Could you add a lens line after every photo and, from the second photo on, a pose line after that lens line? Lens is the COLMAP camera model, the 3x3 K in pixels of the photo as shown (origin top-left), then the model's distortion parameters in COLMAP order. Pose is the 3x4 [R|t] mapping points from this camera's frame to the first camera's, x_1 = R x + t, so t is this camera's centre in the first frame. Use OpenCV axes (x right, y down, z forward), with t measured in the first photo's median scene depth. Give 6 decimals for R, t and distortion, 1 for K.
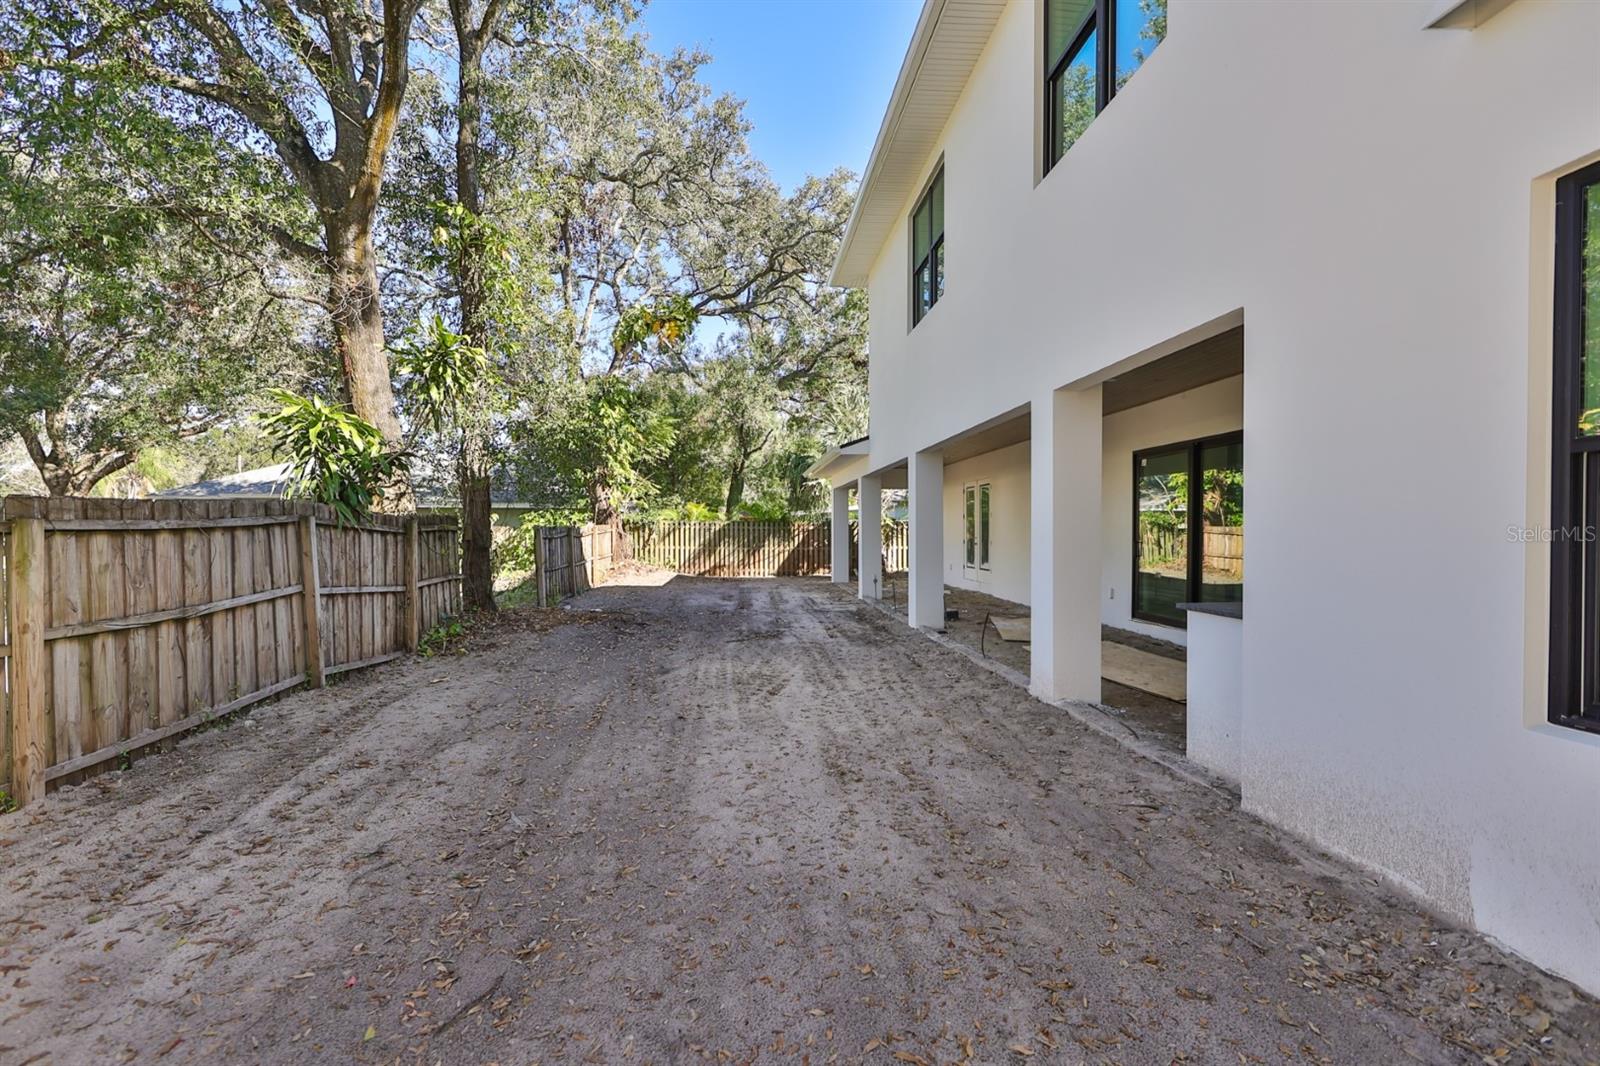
lens RADIAL K [[671.5, 0, 800.9], [0, 671.5, 538.5], [0, 0, 1]] dist [-0.000903, 0.000081]
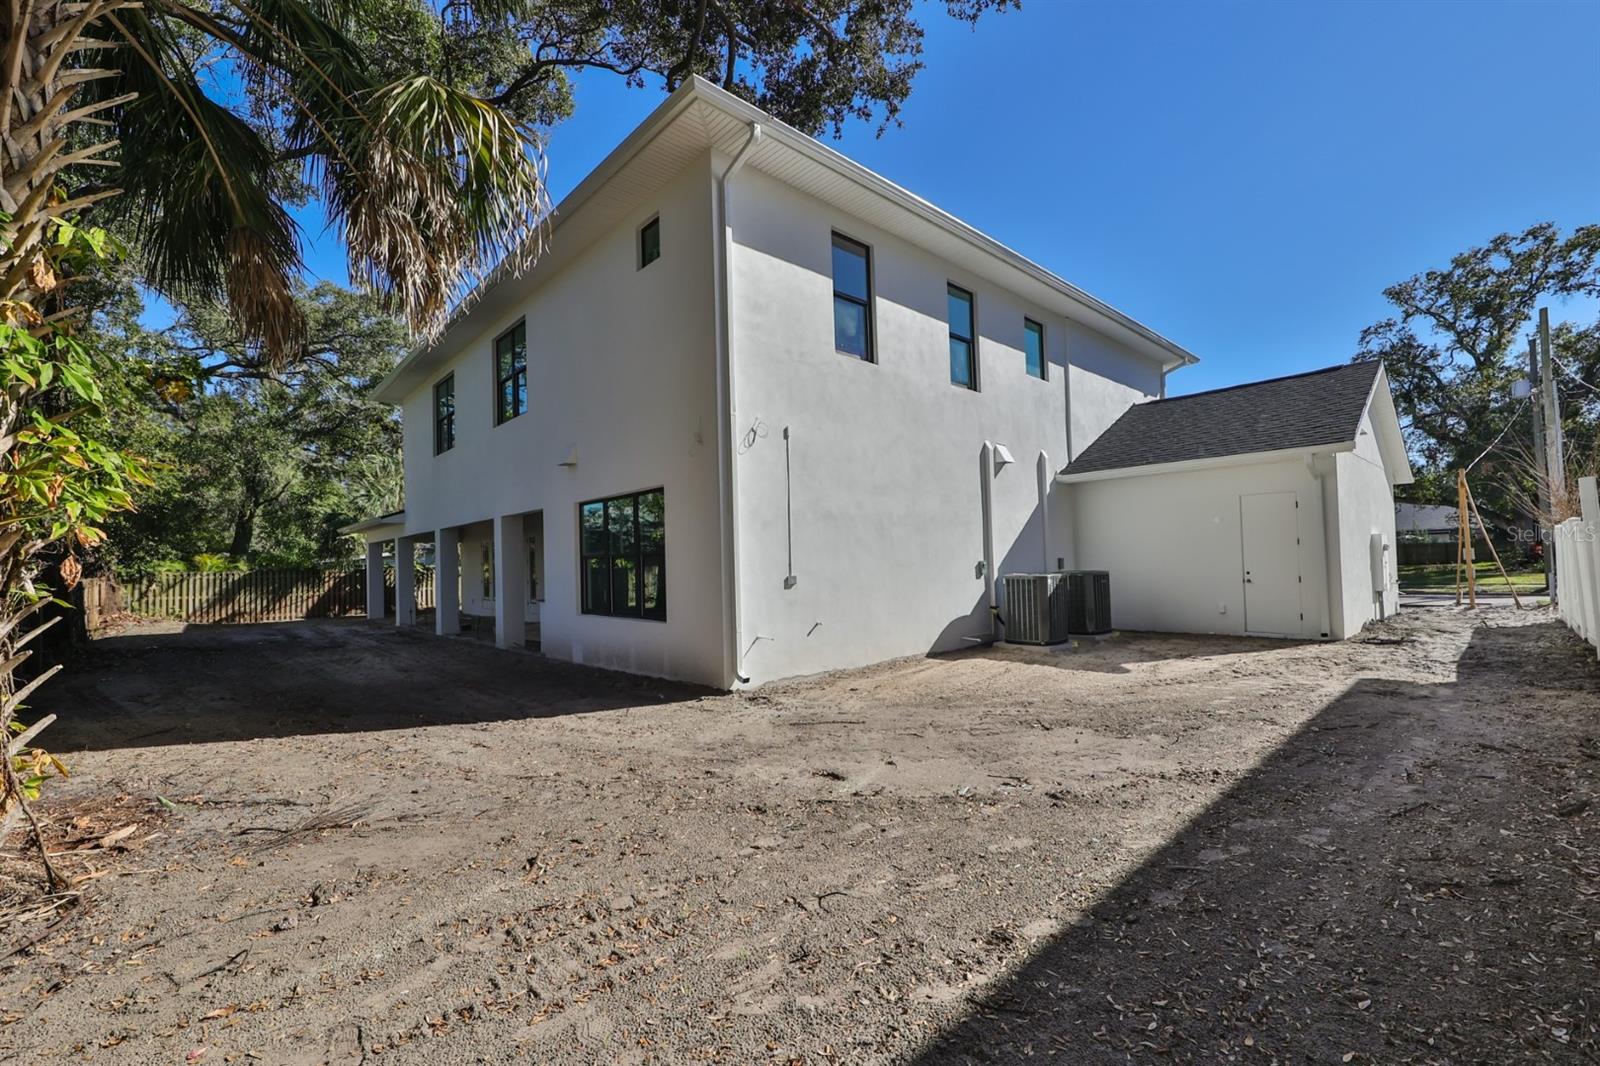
lens RADIAL K [[671.5, 0, 801.2], [0, 671.5, 545.6], [0, 0, 1]] dist [-0.000903, 0.000081]
pose [[0.794689, -0.001617, 0.607014, -0.059980], [0.030643, 0.998828, -0.037456, 0.001080], [-0.606242, 0.048367, 0.793808, -0.408938]]
